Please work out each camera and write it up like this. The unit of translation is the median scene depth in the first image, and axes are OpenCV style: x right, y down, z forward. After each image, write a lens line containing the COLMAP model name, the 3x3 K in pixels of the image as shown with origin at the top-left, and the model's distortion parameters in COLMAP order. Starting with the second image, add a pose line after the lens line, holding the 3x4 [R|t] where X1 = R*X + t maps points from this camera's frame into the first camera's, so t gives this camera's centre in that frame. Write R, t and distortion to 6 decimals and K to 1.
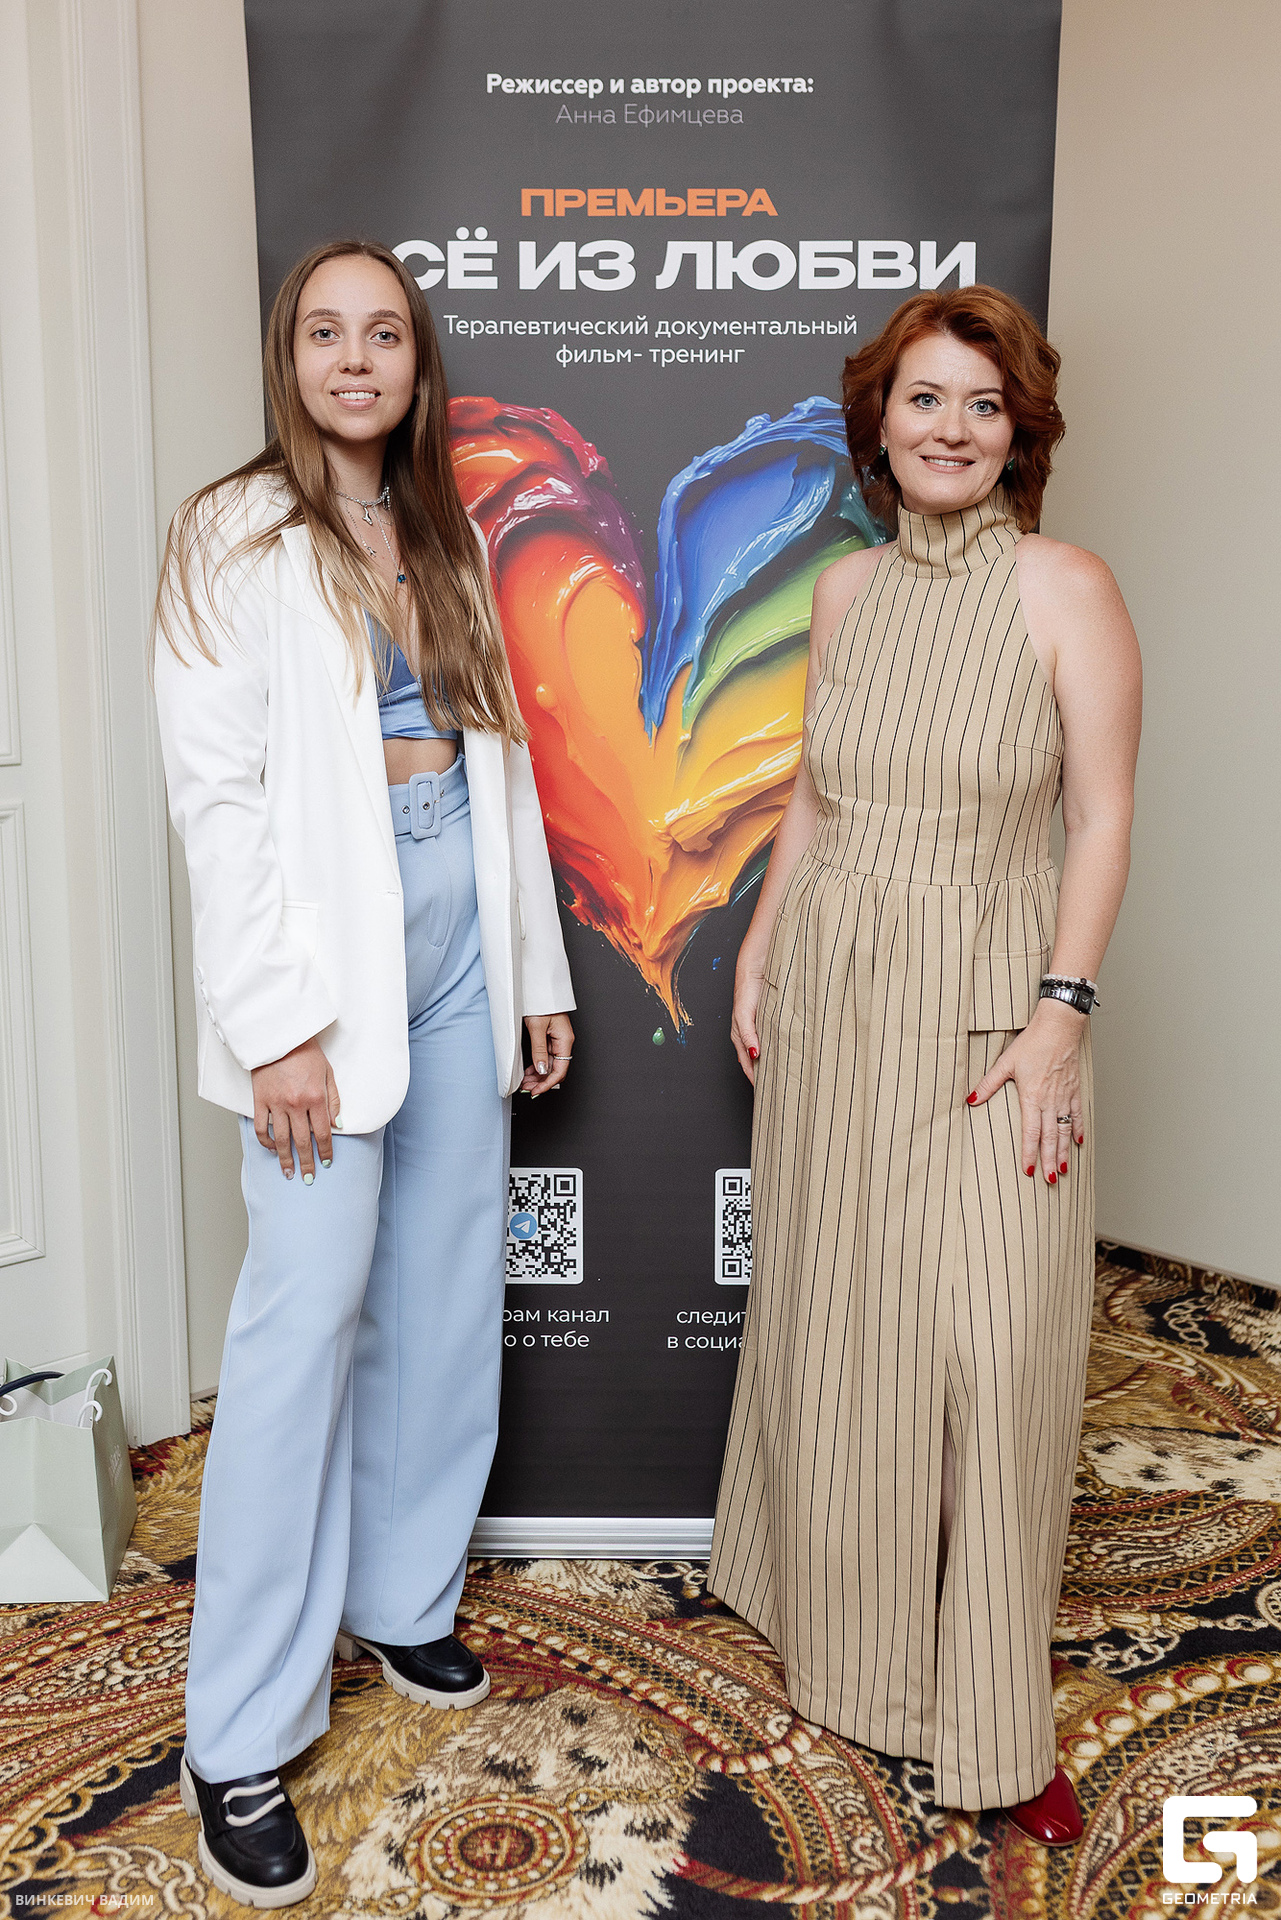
lens RADIAL K [[1938.2, 0, 637.9], [0, 1938.2, 893.7], [0, 0, 1]] dist [-0.006233, 0.002591]
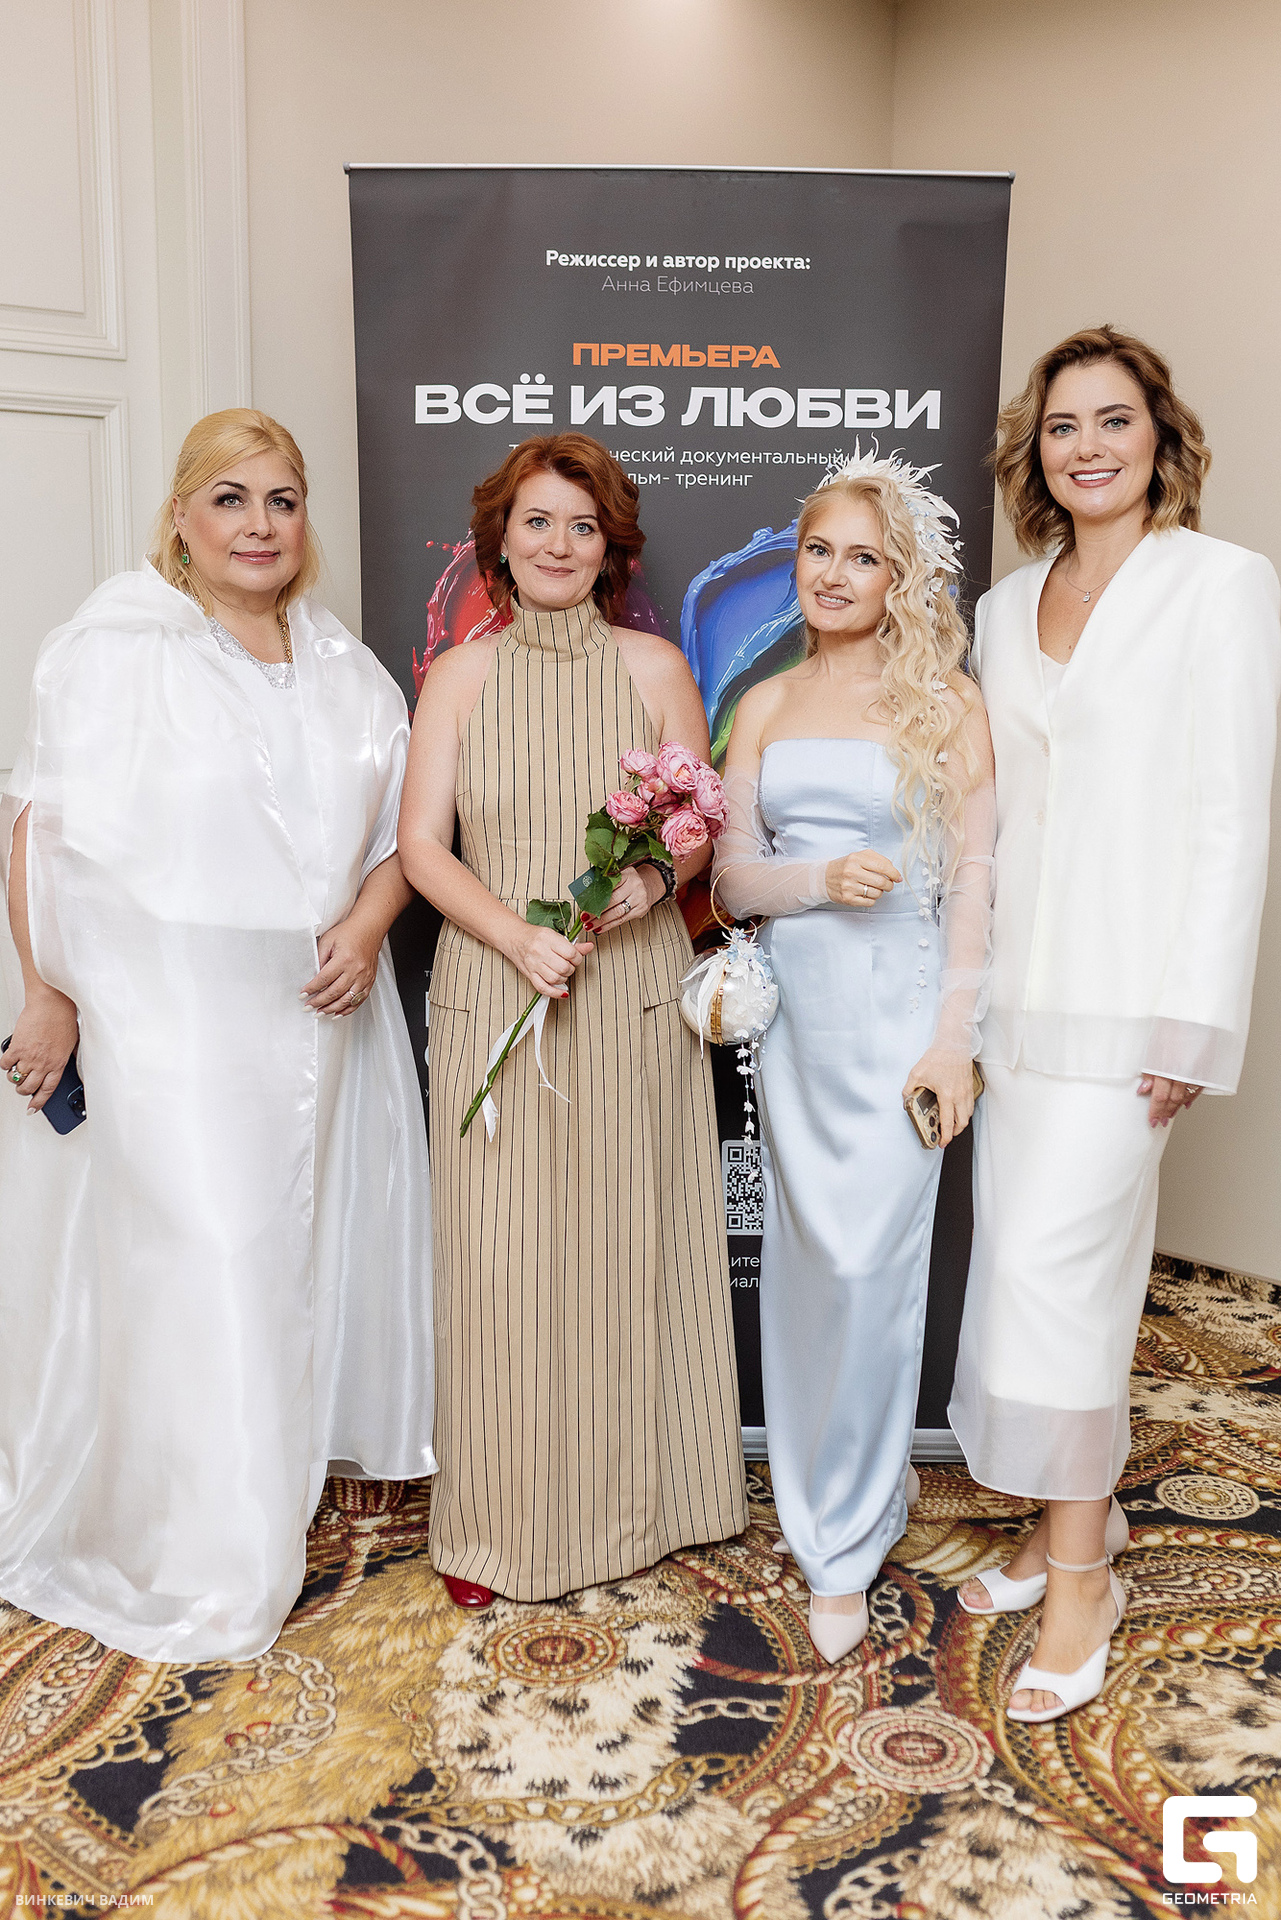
lens RADIAL K [[1988.3, 0, 640.5], [0, 1988.3, 960.0], [0, 0, 1]] dist [0.000047, -0.012110]
pose [[0.999837, 0.007156, 0.016566, -0.035287], [-0.007385, 0.999877, 0.013826, 0.011610], [-0.016465, -0.013946, 0.999767, -0.272602]]
